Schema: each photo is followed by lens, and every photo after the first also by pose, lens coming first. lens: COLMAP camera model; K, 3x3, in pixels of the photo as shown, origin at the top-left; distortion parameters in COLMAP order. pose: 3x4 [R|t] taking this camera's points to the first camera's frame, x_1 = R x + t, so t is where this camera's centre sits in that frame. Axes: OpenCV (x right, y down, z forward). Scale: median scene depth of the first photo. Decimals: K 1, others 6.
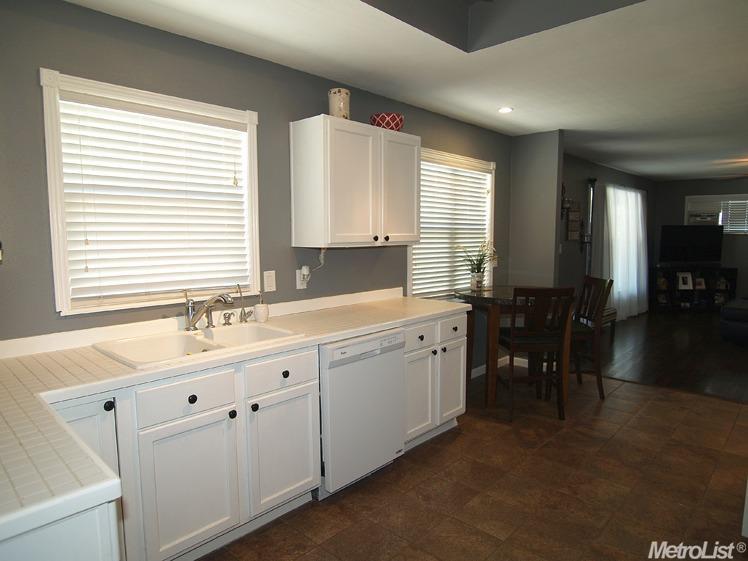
lens RADIAL K [[471.0, 0, 356.6], [0, 471.0, 276.0], [0, 0, 1]] dist [-0.035107, 0.002890]
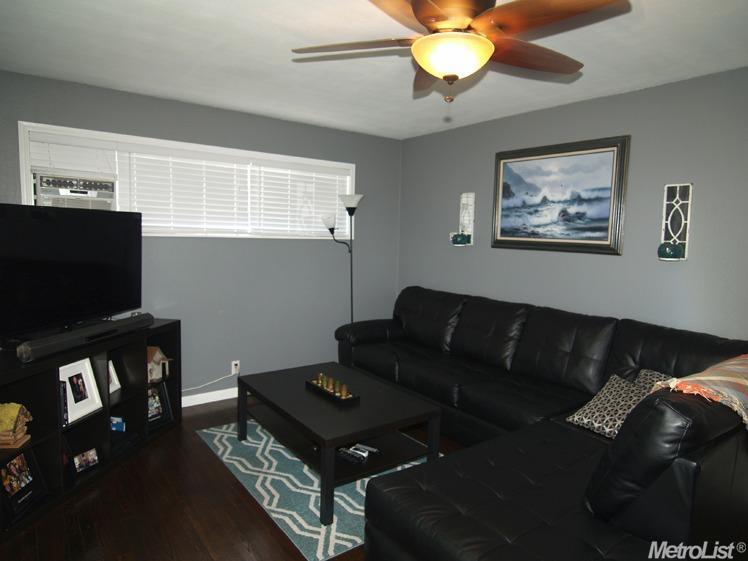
lens RADIAL K [[471.0, 0, 376.4], [0, 471.0, 282.3], [0, 0, 1]] dist [-0.035107, 0.002890]
pose [[0.138784, -0.097332, 0.985528, 0.435574], [0.066970, 0.993803, 0.088719, -0.073903], [-0.988056, 0.053688, 0.144443, 0.750319]]
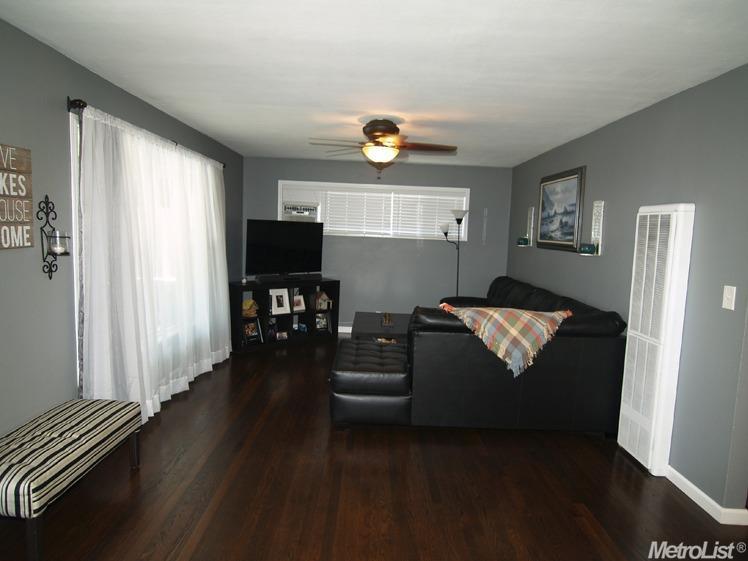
lens RADIAL K [[471.0, 0, 377.3], [0, 471.0, 282.3], [0, 0, 1]] dist [-0.035107, 0.002890]
pose [[0.698546, -0.047884, 0.713962, 0.308349], [0.026188, 0.998801, 0.041365, -0.043156], [-0.715086, -0.010198, 0.698962, 0.402283]]
